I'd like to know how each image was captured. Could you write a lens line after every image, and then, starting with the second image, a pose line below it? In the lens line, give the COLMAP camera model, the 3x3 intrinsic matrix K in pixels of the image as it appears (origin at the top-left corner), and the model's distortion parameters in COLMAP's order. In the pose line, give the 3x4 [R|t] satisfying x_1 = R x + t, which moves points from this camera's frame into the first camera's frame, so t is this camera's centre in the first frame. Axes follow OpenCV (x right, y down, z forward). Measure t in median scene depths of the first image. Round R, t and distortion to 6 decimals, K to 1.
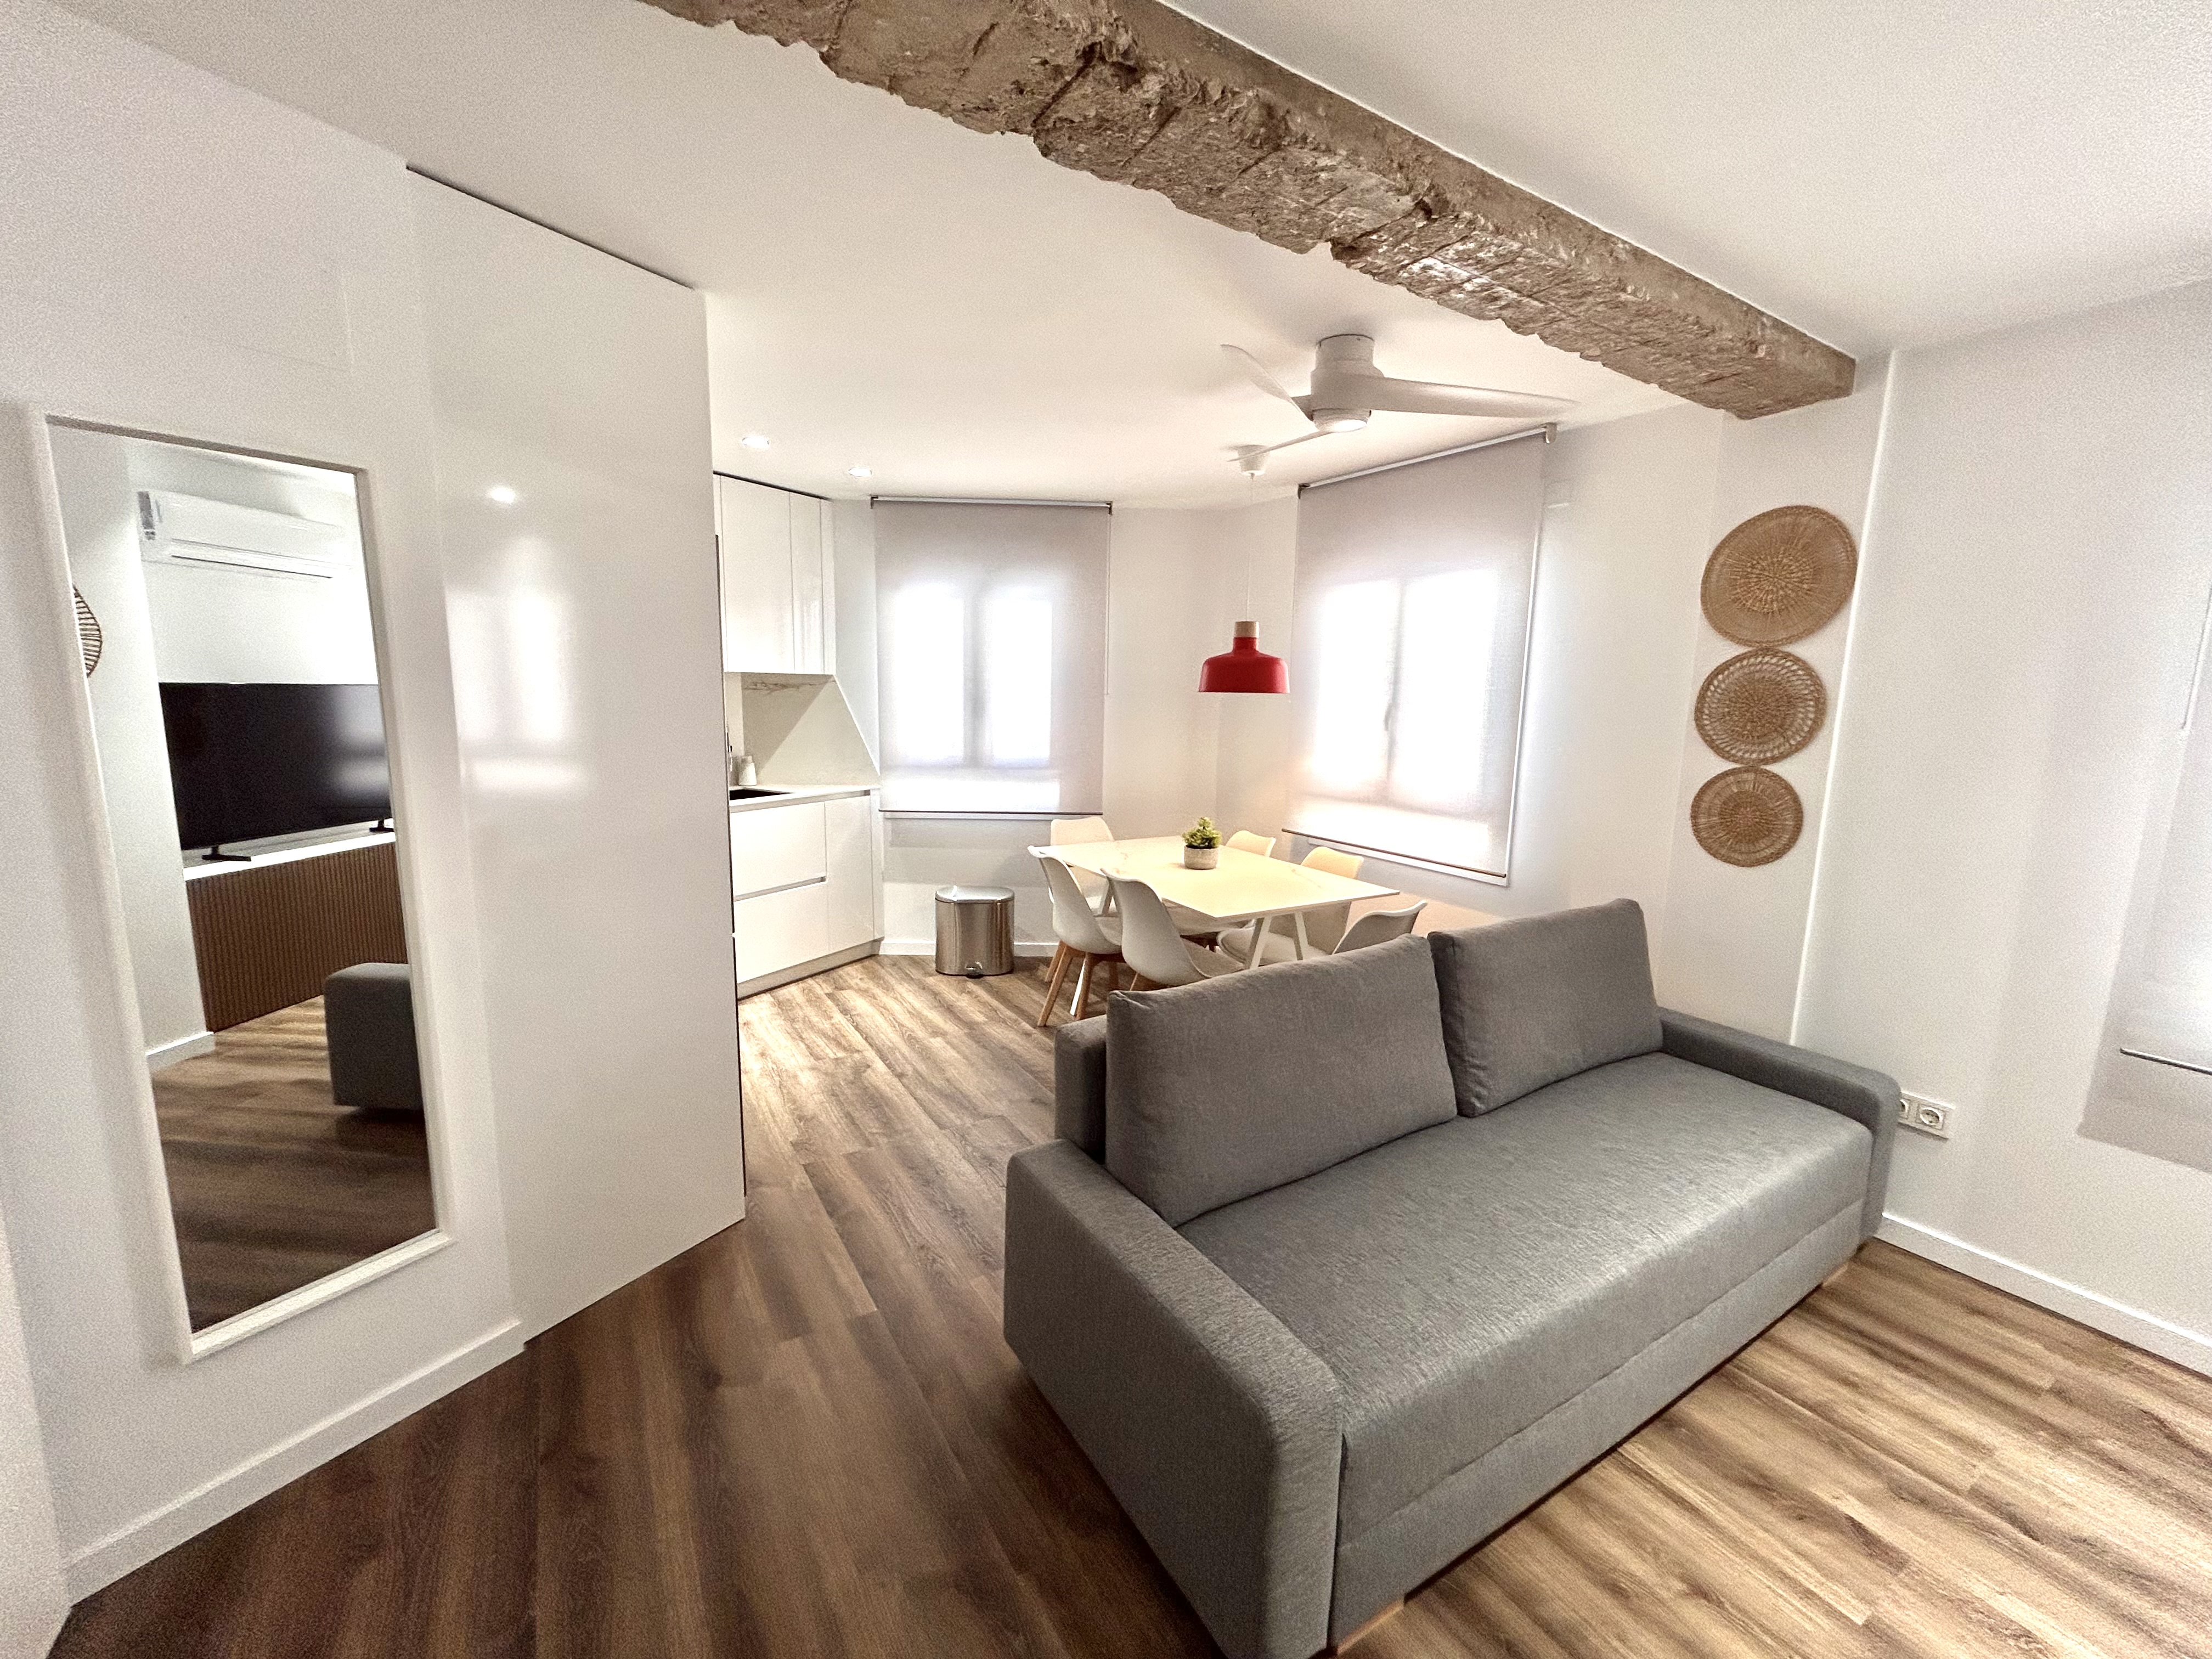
lens RADIAL K [[902.9, 0, 1106.0], [0, 902.9, 829.5], [0, 0, 1]] dist [-0.000129, 0.000780]
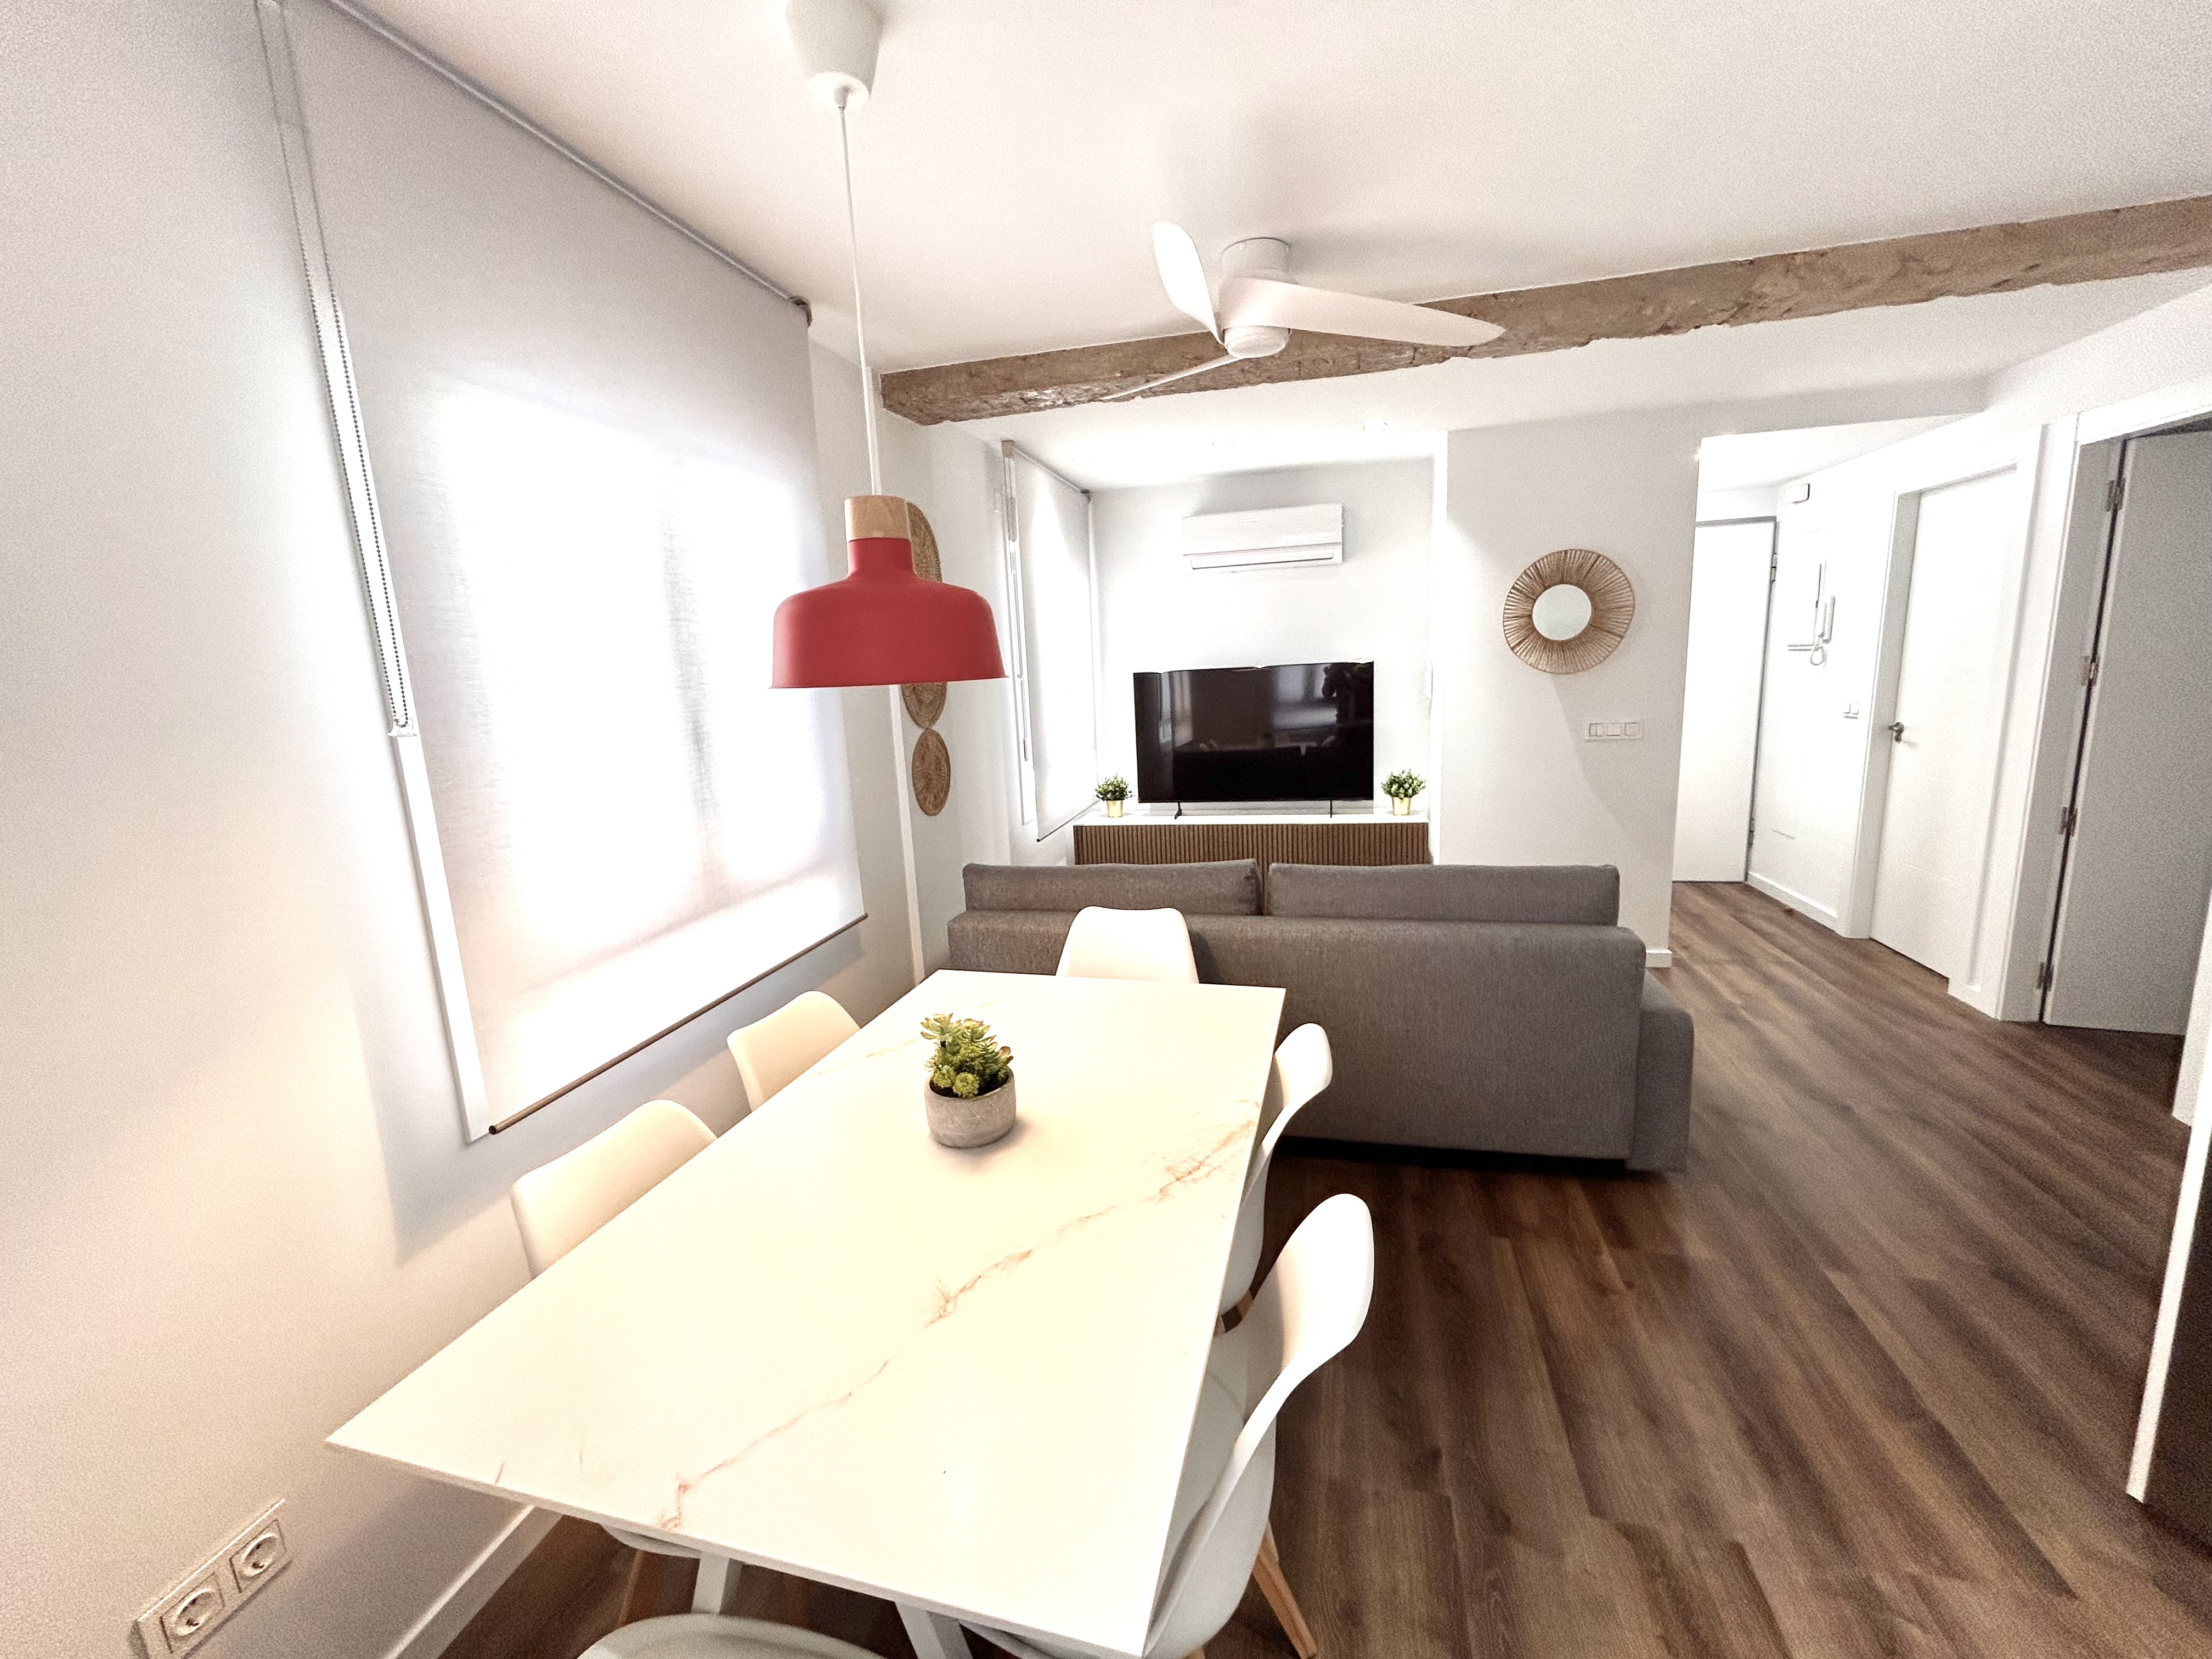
lens RADIAL K [[902.9, 0, 1106.0], [0, 902.9, 829.5], [0, 0, 1]] dist [-0.000129, 0.000780]
pose [[-0.703233, -0.116119, 0.701412, -0.303436], [0.144570, 0.942604, 0.300994, -0.294729], [-0.696105, 0.313073, -0.646083, 1.818625]]
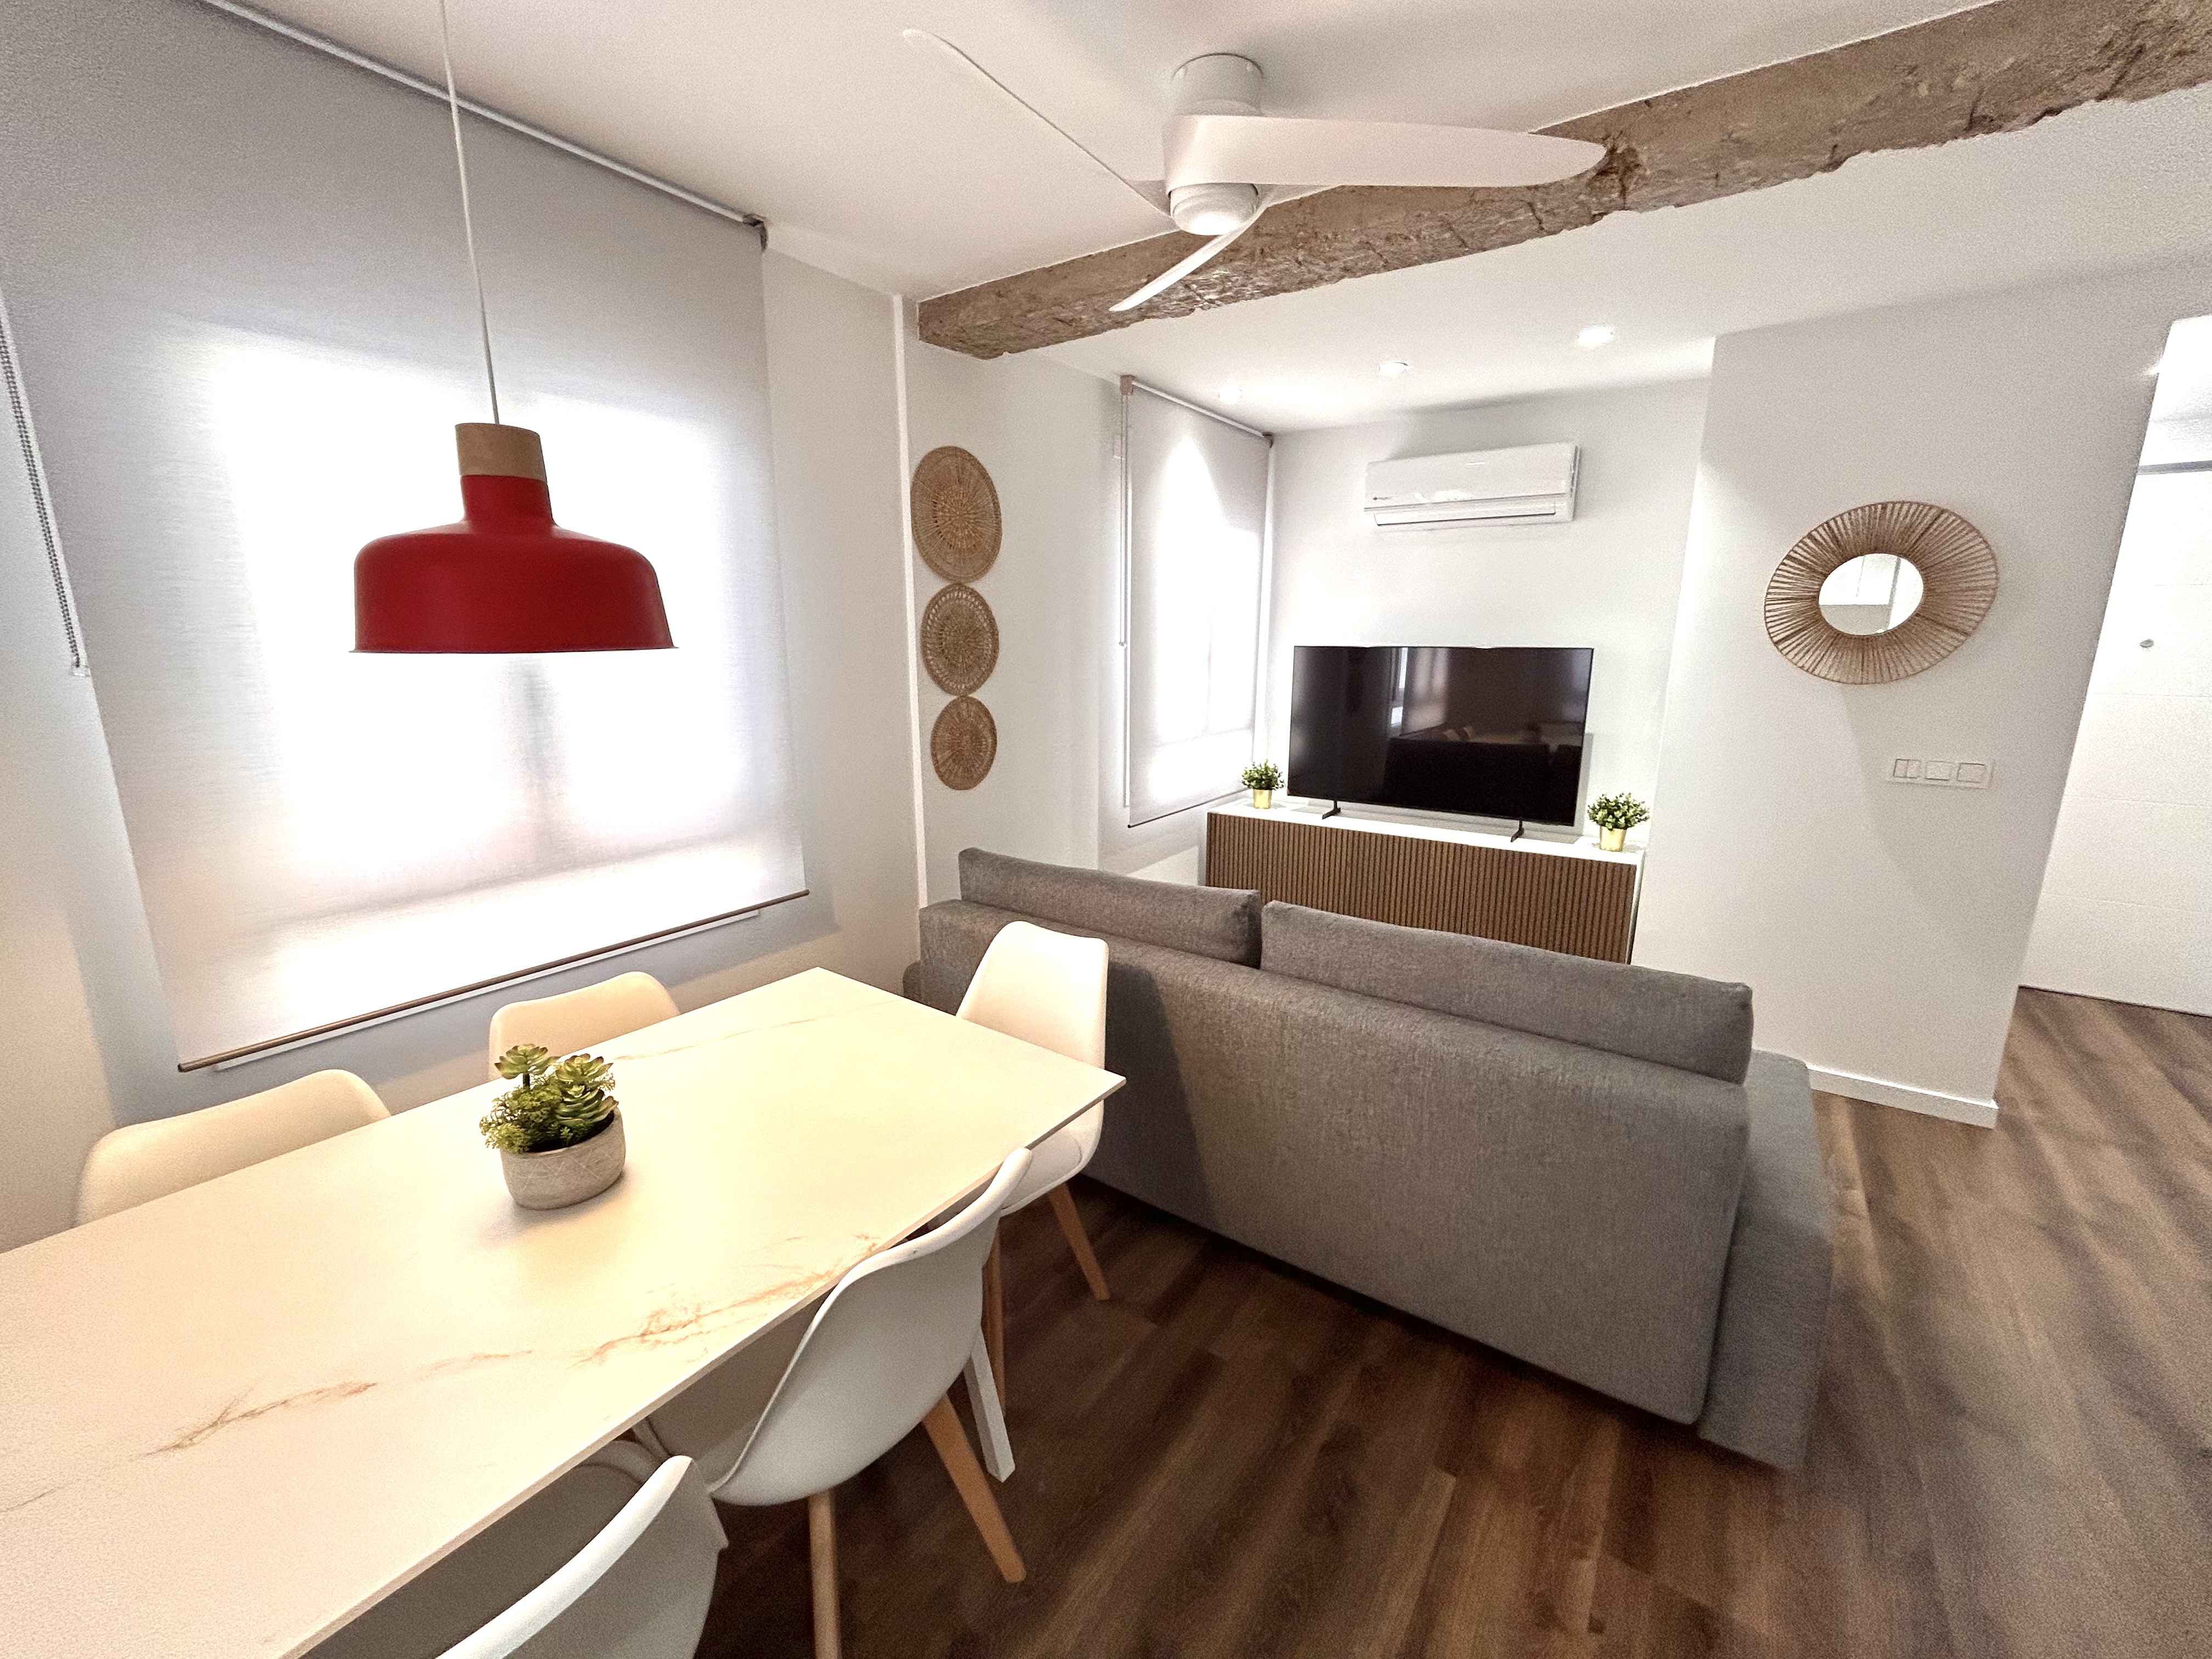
lens RADIAL K [[898.4, 0, 1102.7], [0, 898.4, 826.9], [0, 0, 1]] dist [-0.001918, 0.000238]
pose [[-0.397889, -0.216530, 0.891515, -0.371629], [0.134210, 0.947557, 0.290040, -0.234301], [-0.907564, 0.235054, -0.347962, 1.403874]]
